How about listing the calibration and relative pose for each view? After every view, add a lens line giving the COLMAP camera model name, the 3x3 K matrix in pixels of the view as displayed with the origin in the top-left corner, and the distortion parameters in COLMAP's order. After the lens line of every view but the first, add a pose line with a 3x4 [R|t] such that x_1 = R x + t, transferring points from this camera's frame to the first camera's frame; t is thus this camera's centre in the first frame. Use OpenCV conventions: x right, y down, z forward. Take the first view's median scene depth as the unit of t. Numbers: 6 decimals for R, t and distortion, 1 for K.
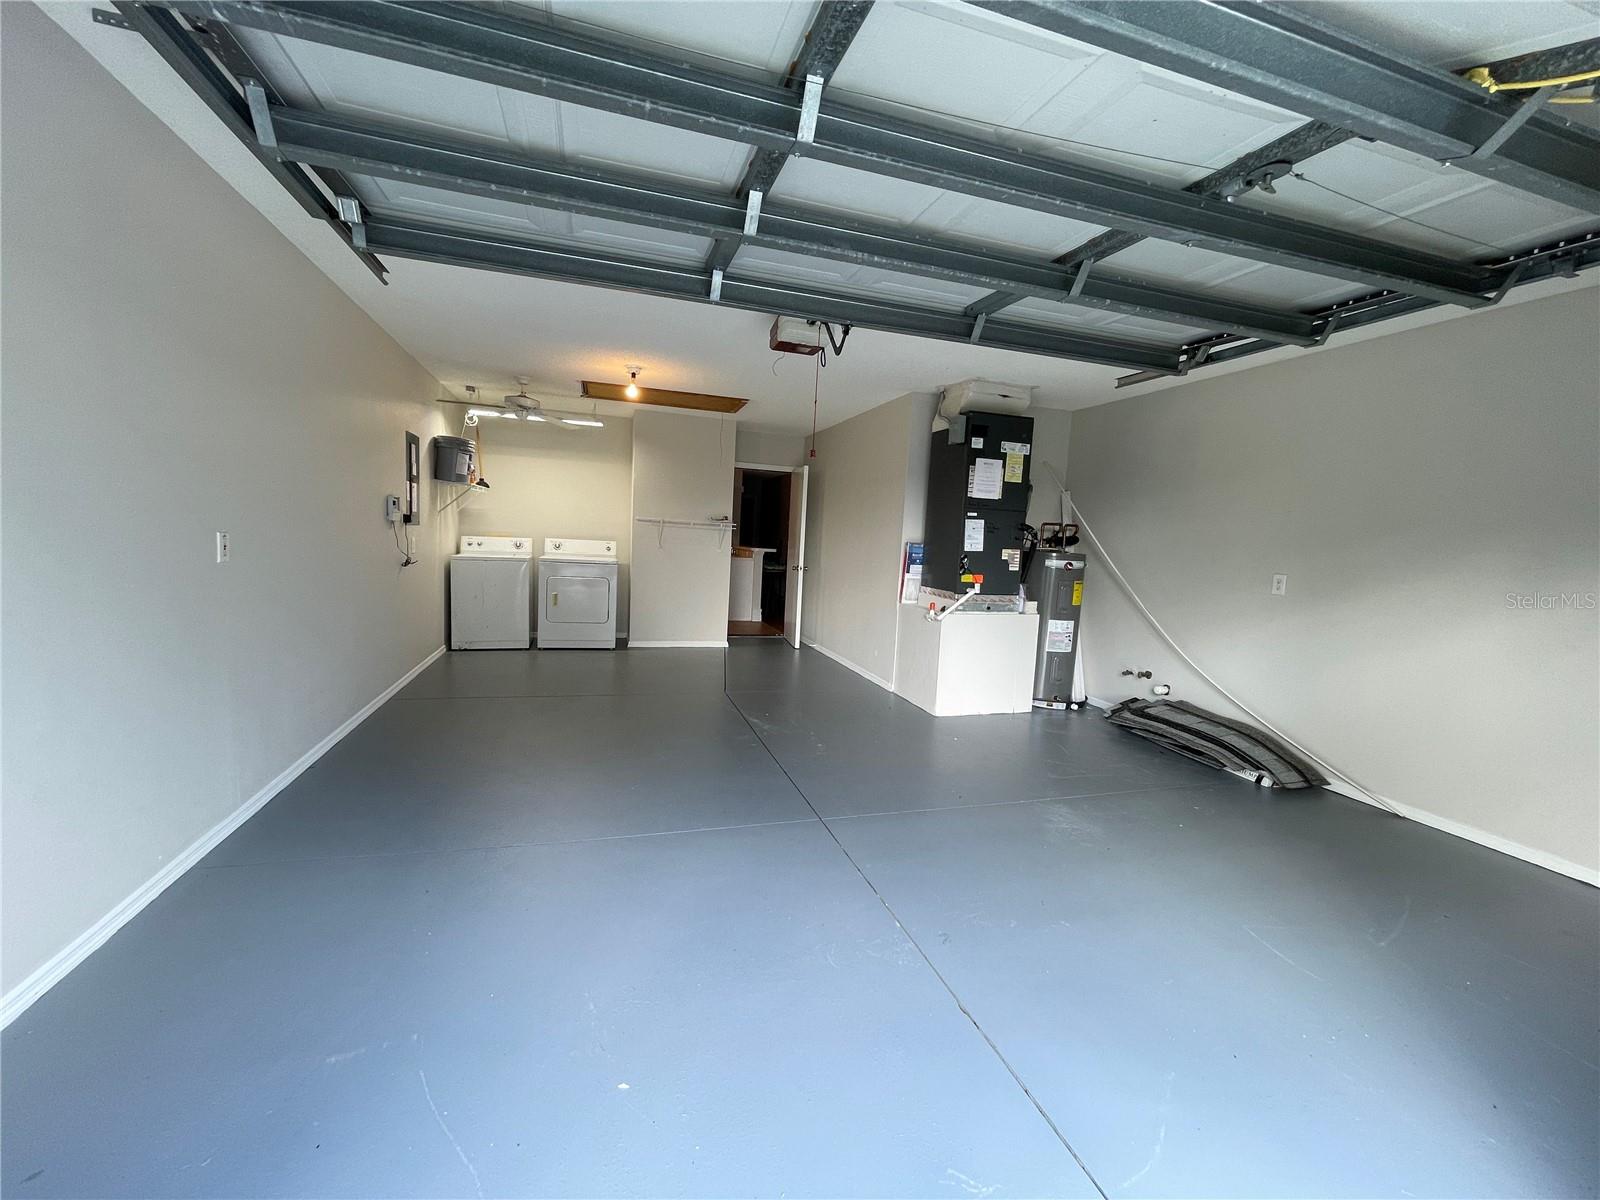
lens RADIAL K [[649.4, 0, 797.5], [0, 649.4, 596.6], [0, 0, 1]] dist [-0.001379, 0.001619]
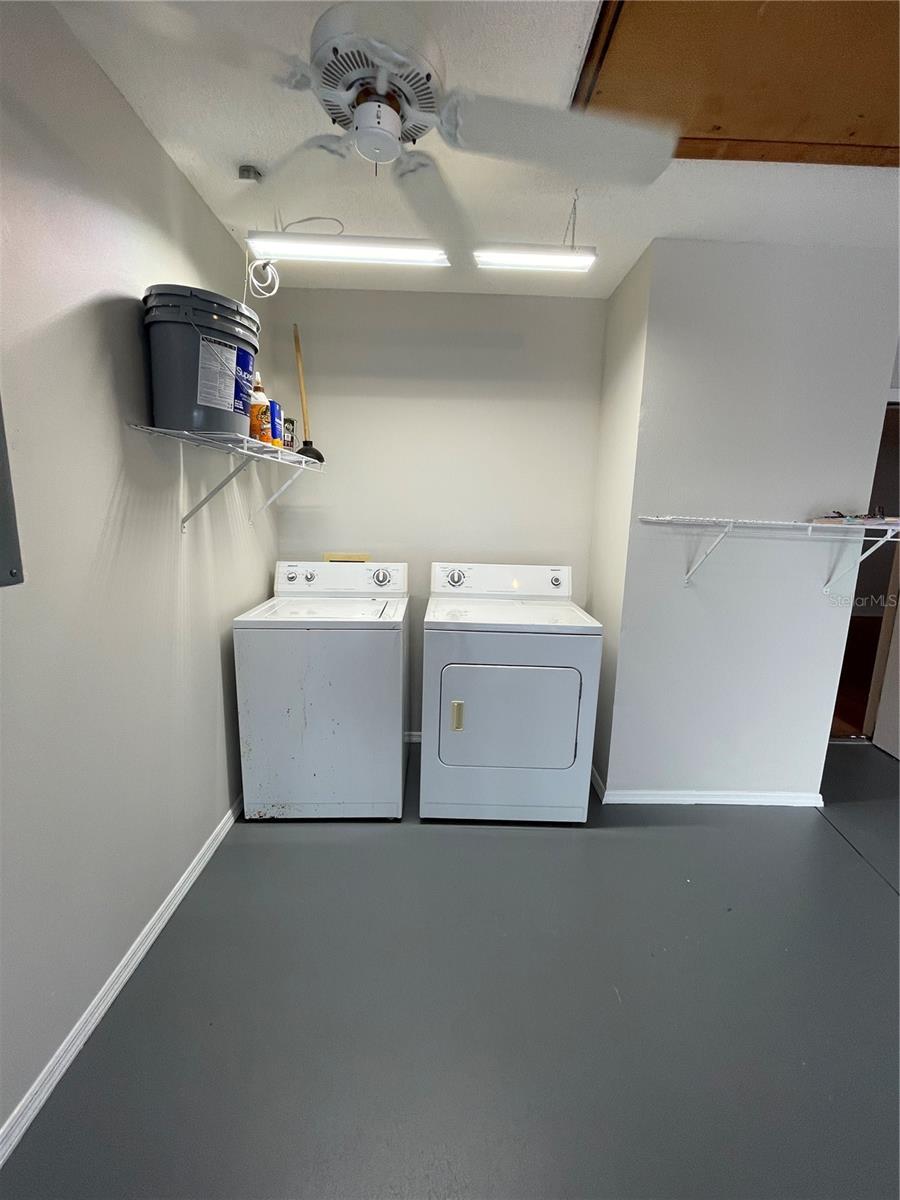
lens RADIAL K [[487.1, 0, 451.3], [0, 487.1, 597.9], [0, 0, 1]] dist [-0.001379, 0.001619]
pose [[0.957840, 0.027860, -0.285948, -0.280074], [-0.005885, 0.996981, 0.077424, -0.095526], [0.287241, -0.072477, 0.955112, 0.678094]]
